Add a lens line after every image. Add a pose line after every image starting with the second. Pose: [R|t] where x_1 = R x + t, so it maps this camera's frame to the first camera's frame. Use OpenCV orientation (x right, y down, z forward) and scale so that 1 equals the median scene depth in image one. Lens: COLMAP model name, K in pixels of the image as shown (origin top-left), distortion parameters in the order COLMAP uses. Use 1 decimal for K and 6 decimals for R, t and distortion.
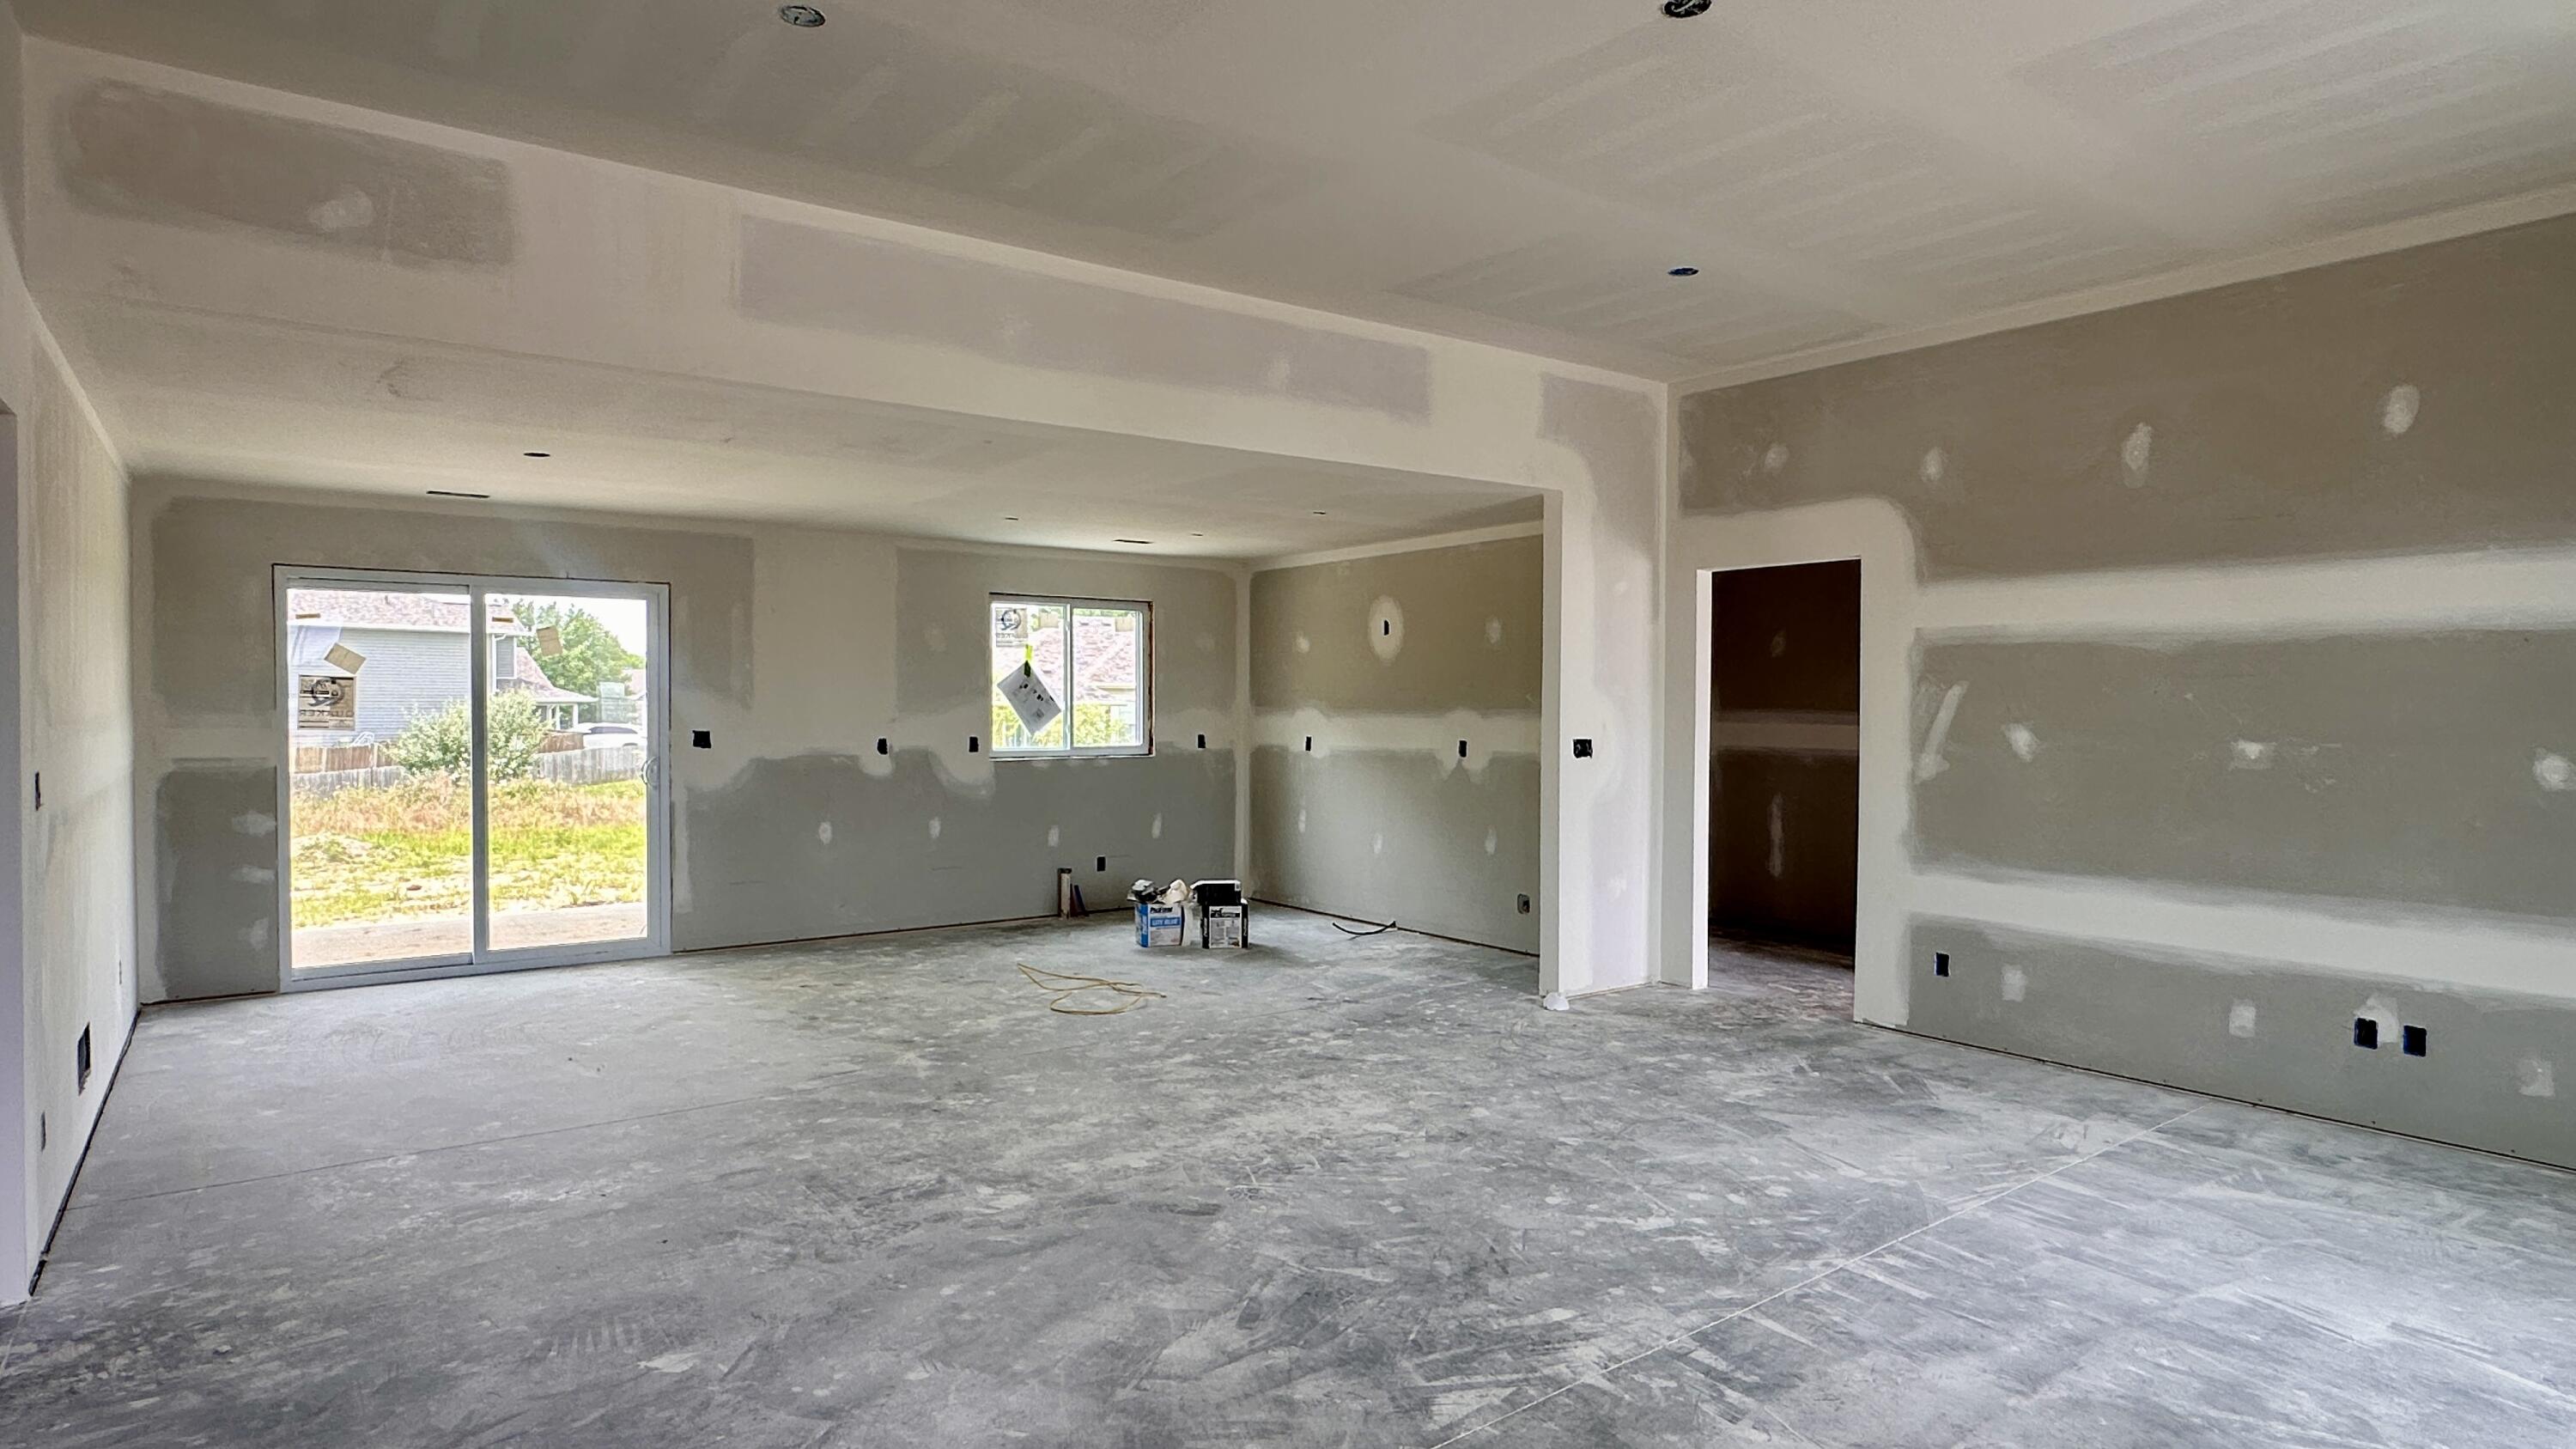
lens RADIAL K [[1398.2, 0, 1286.6], [0, 1398.2, 730.0], [0, 0, 1]] dist [-0.005805, 0.003143]
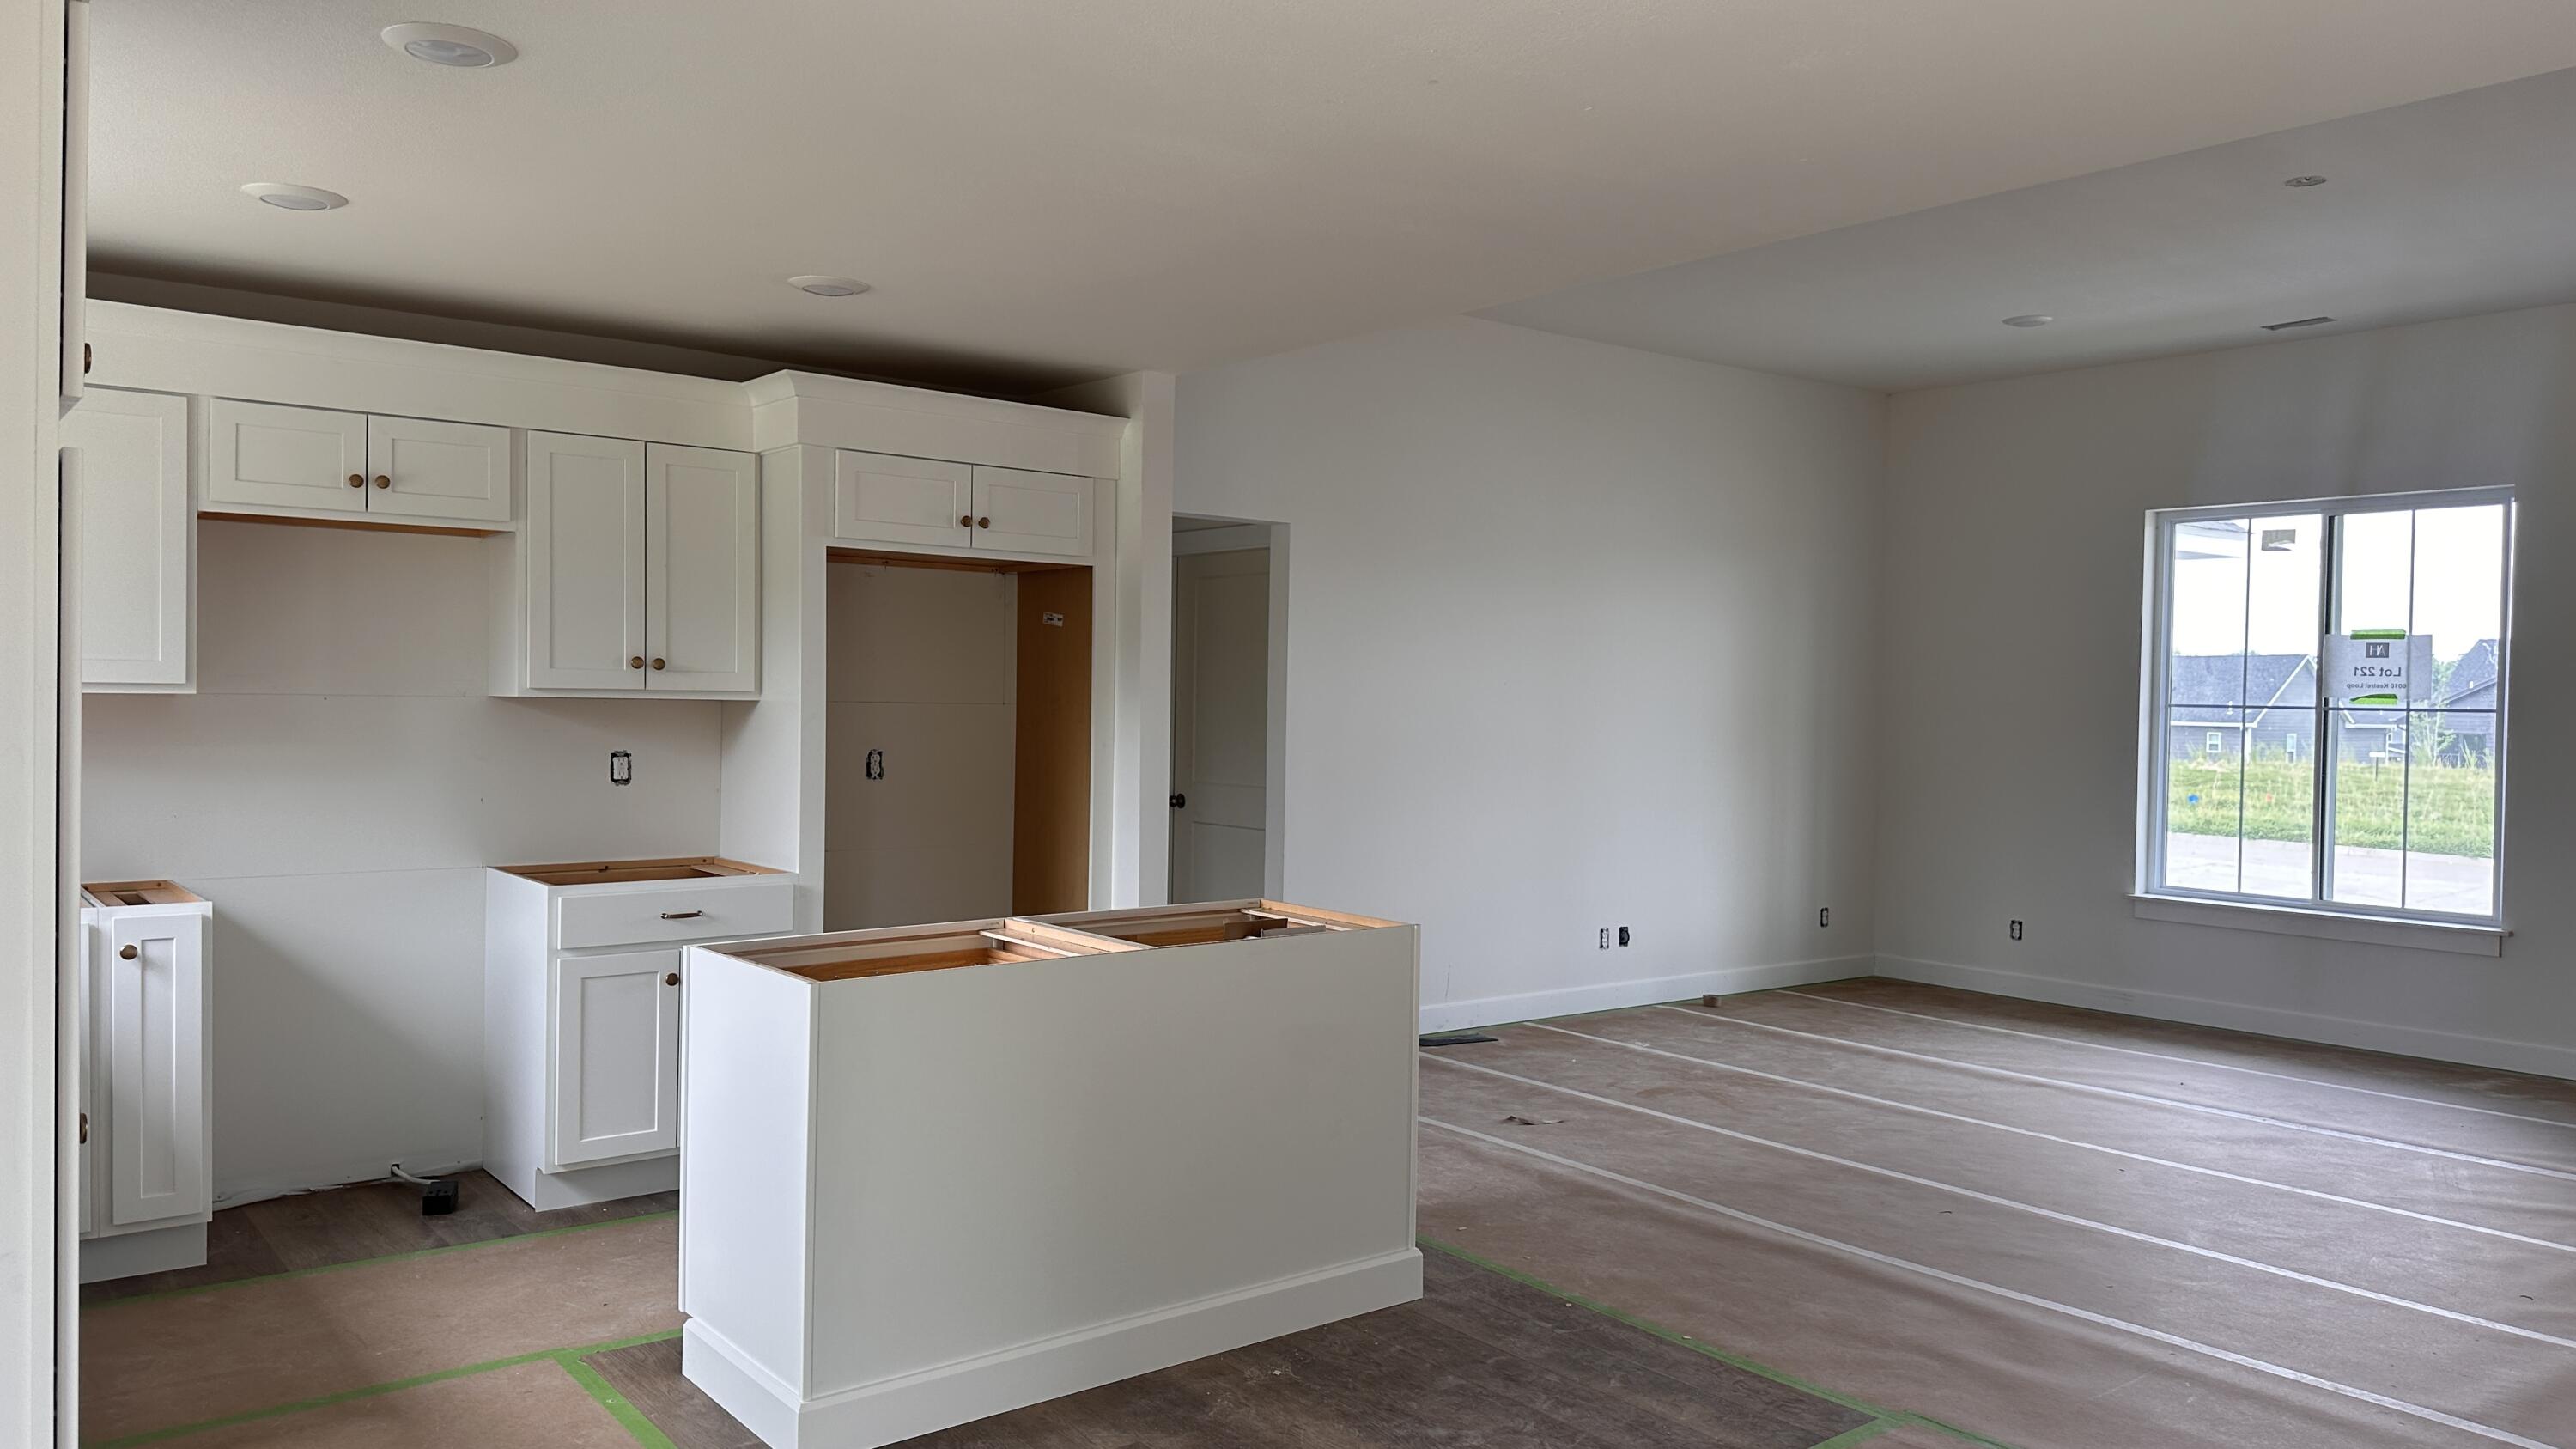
lens RADIAL K [[1795.3, 0, 1290.3], [0, 1795.3, 739.3], [0, 0, 1]] dist [0.053445, -0.028081]
pose [[-0.040642, -0.030521, 0.998708, -0.862968], [0.002004, 0.999529, 0.030627, -0.026822], [-0.999172, 0.003246, -0.040562, 1.246990]]
